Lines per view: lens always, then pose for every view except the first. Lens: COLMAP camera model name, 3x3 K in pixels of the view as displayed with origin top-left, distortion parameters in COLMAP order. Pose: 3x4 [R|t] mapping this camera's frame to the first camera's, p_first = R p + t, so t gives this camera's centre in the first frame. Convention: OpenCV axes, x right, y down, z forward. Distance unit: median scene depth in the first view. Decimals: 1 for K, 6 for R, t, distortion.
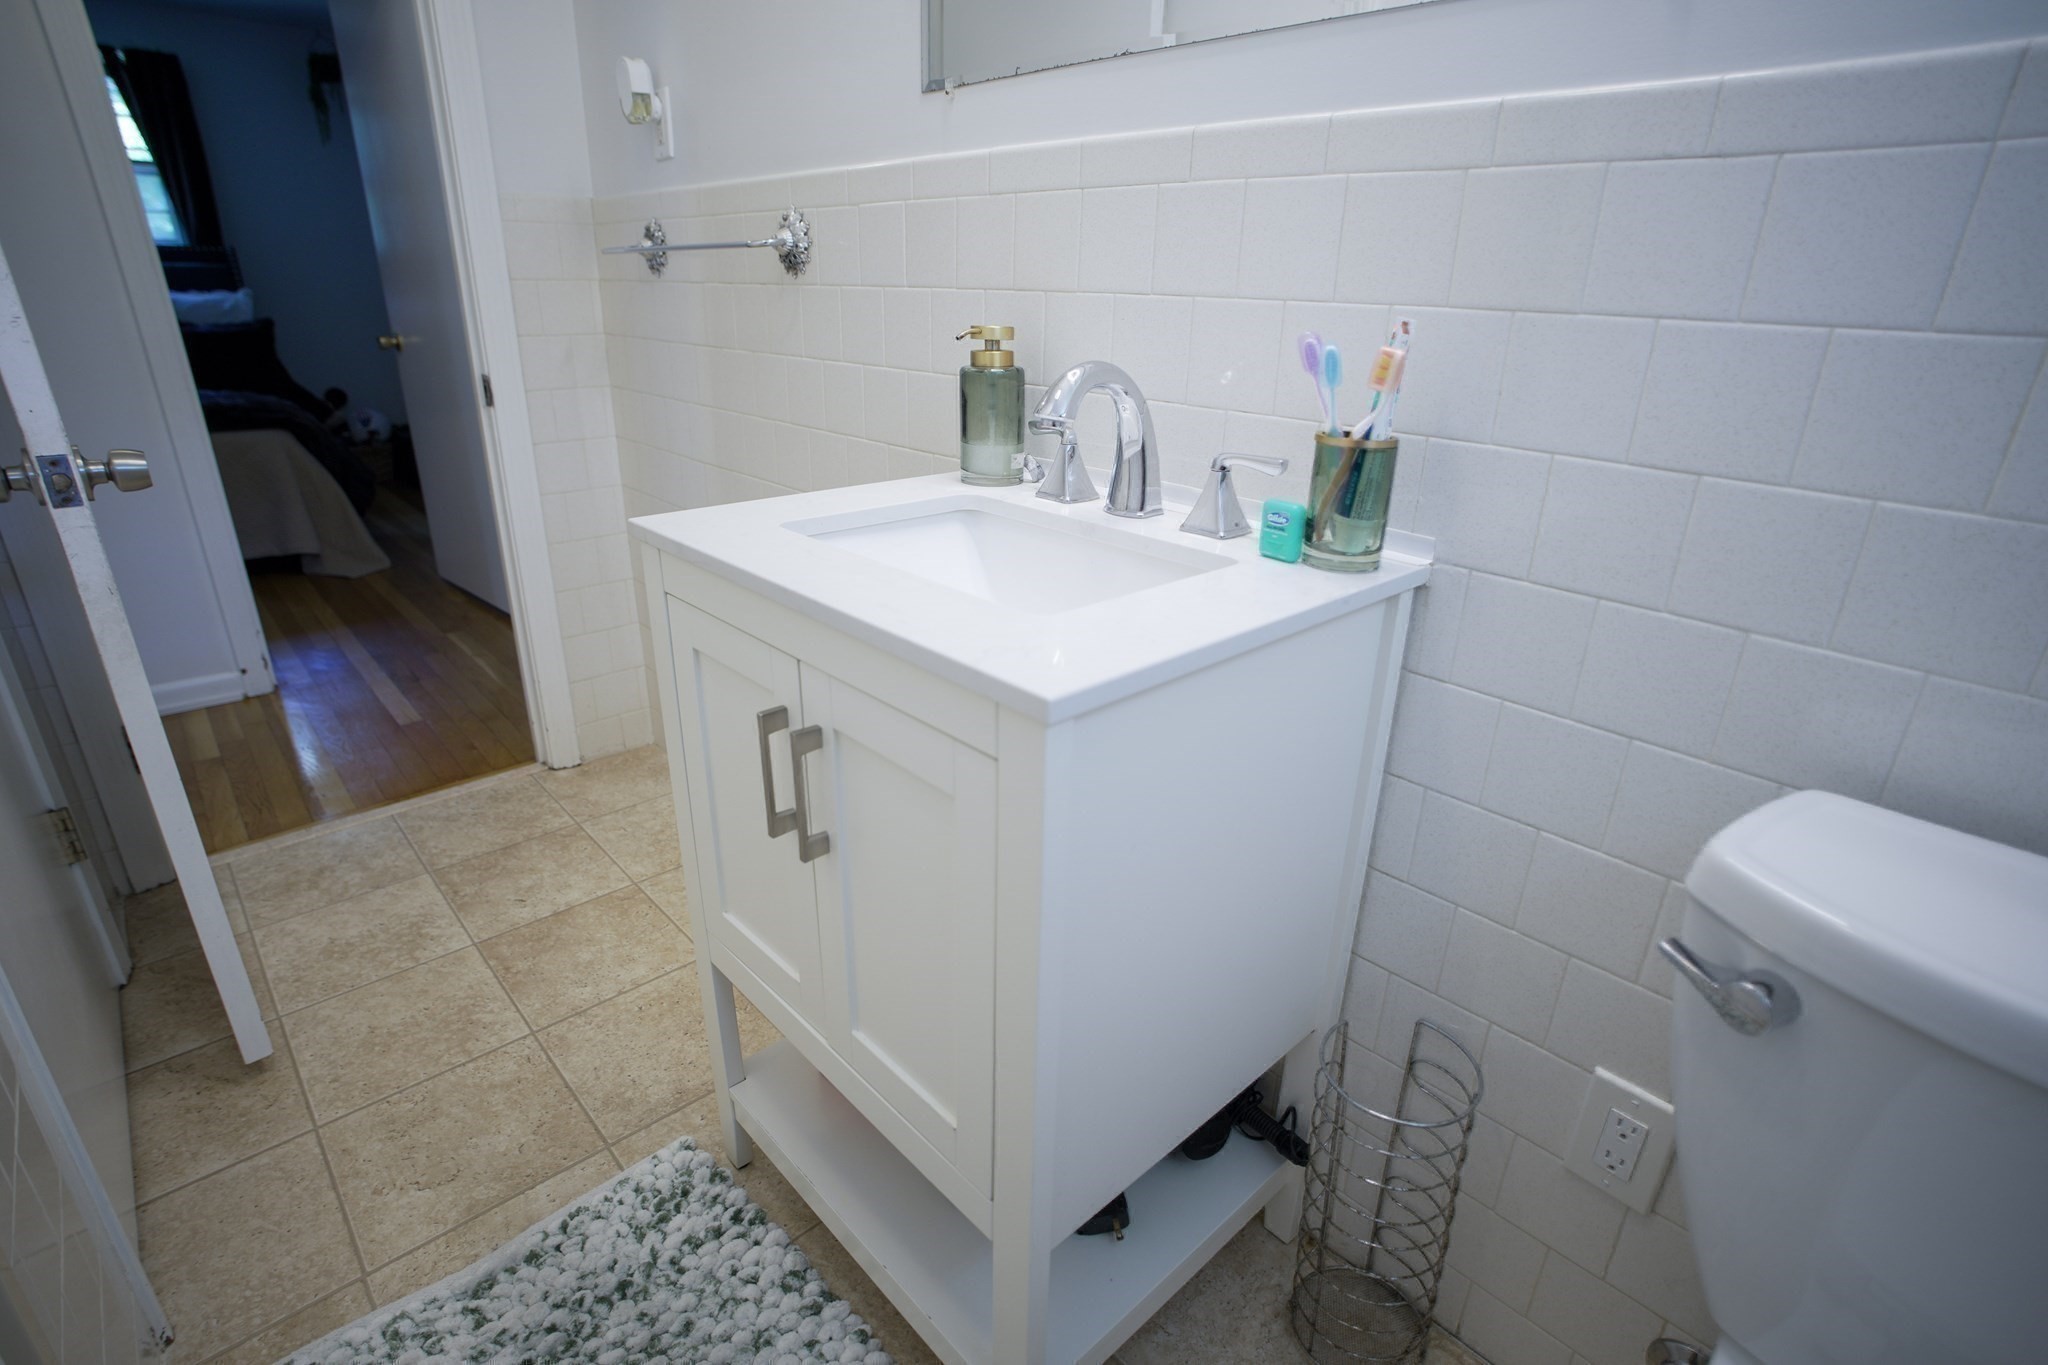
lens RADIAL K [[991.8, 0, 1041.3], [0, 991.8, 681.7], [0, 0, 1]] dist [-0.039103, 0.001354]
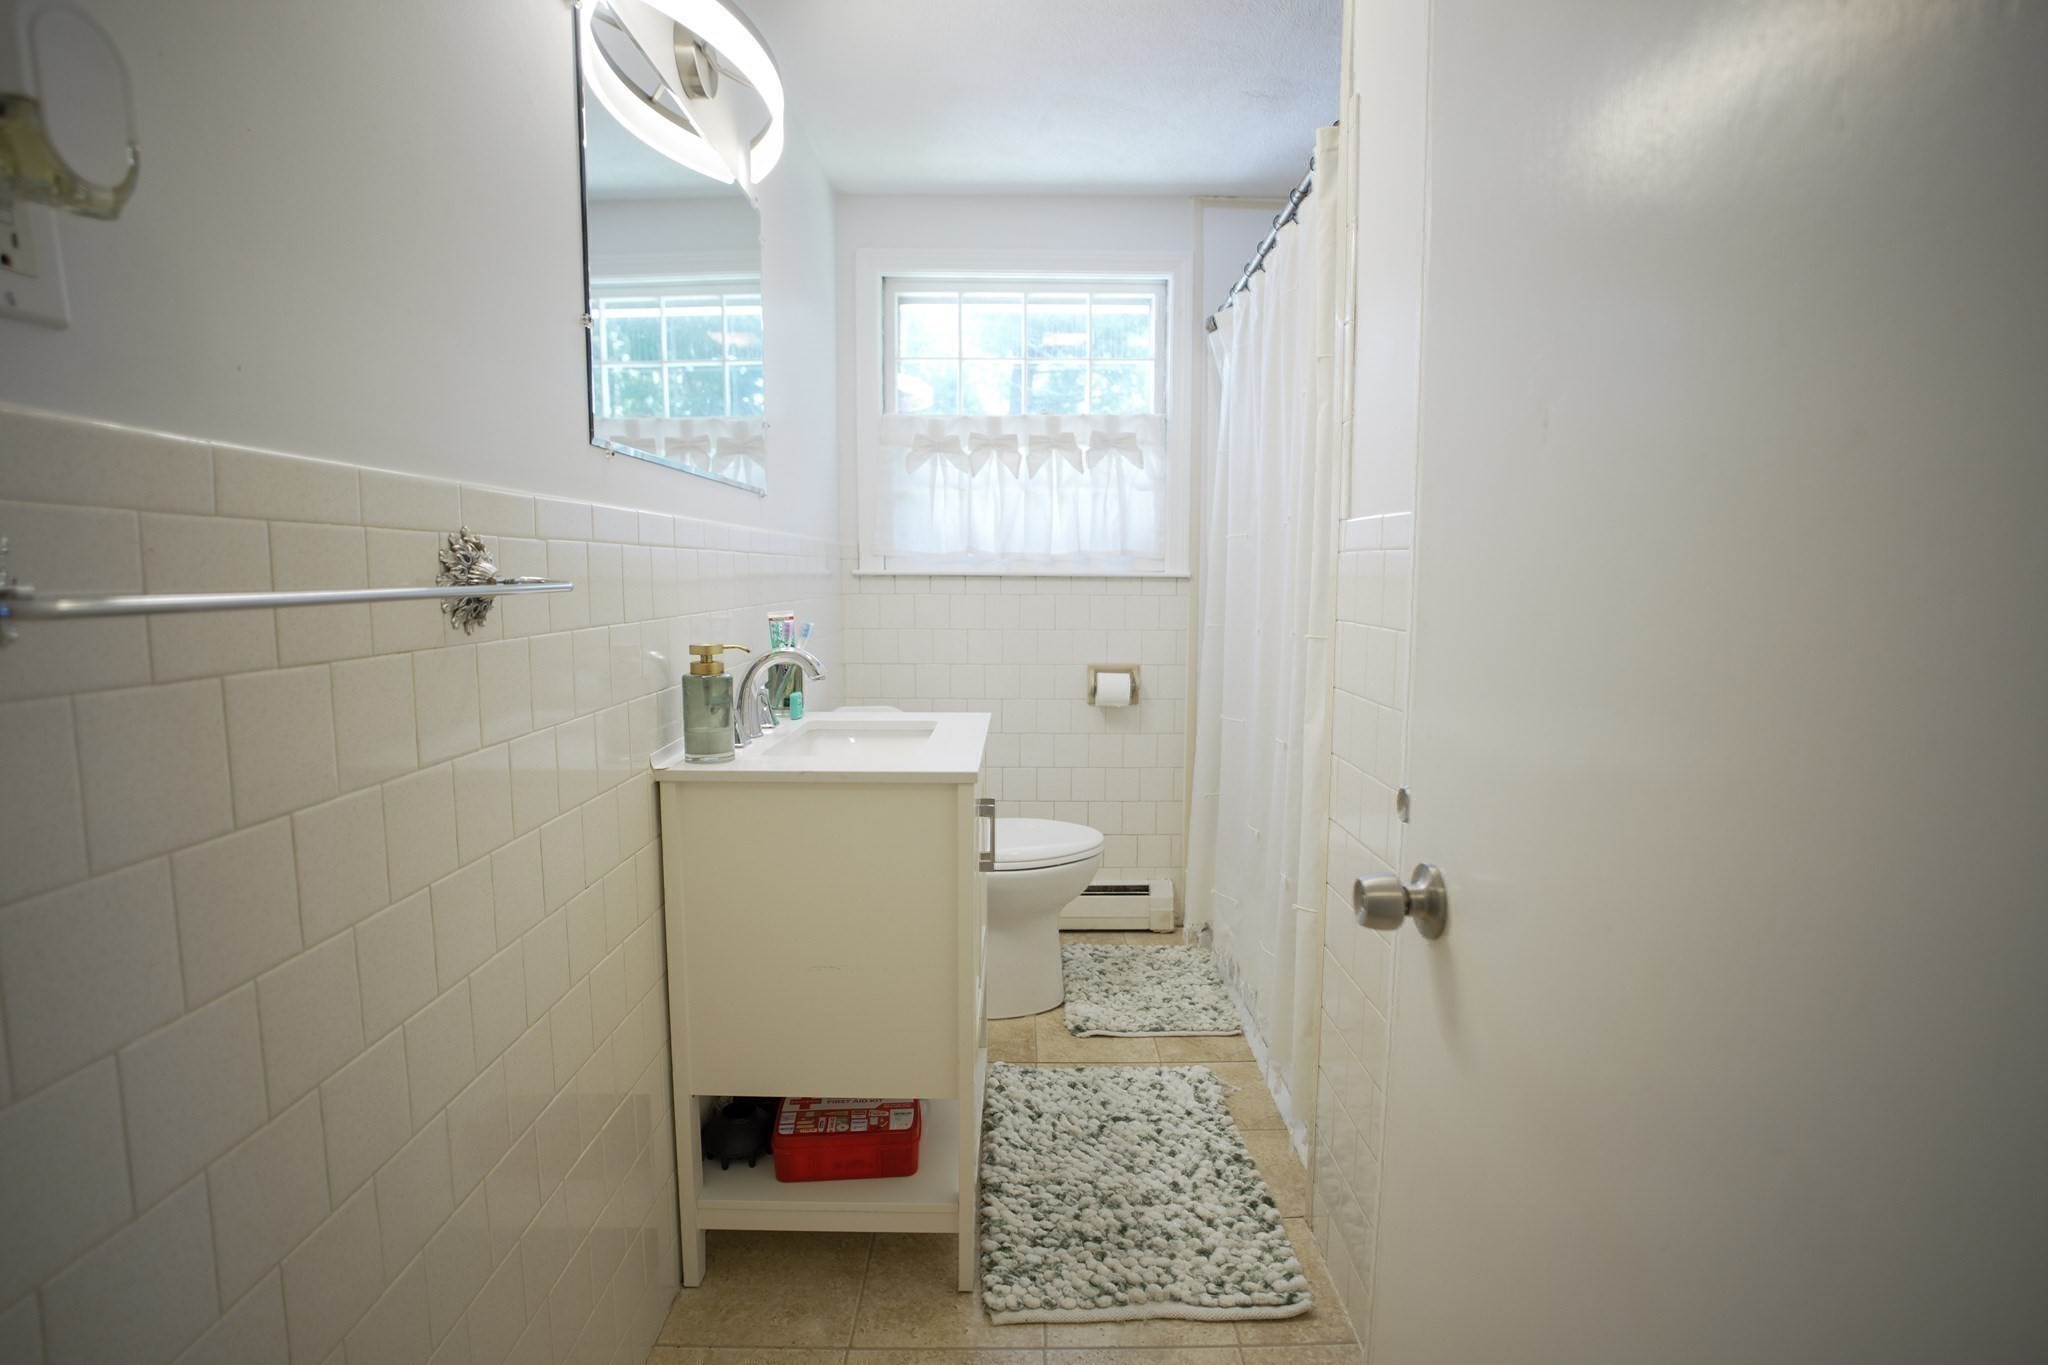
lens RADIAL K [[991.8, 0, 1041.3], [0, 991.8, 681.7], [0, 0, 1]] dist [-0.039103, 0.001354]
pose [[-0.737953, -0.092153, 0.668530, -0.917373], [0.245217, 0.886304, 0.392853, -0.513426], [-0.628723, 0.453842, -0.631454, 1.124571]]
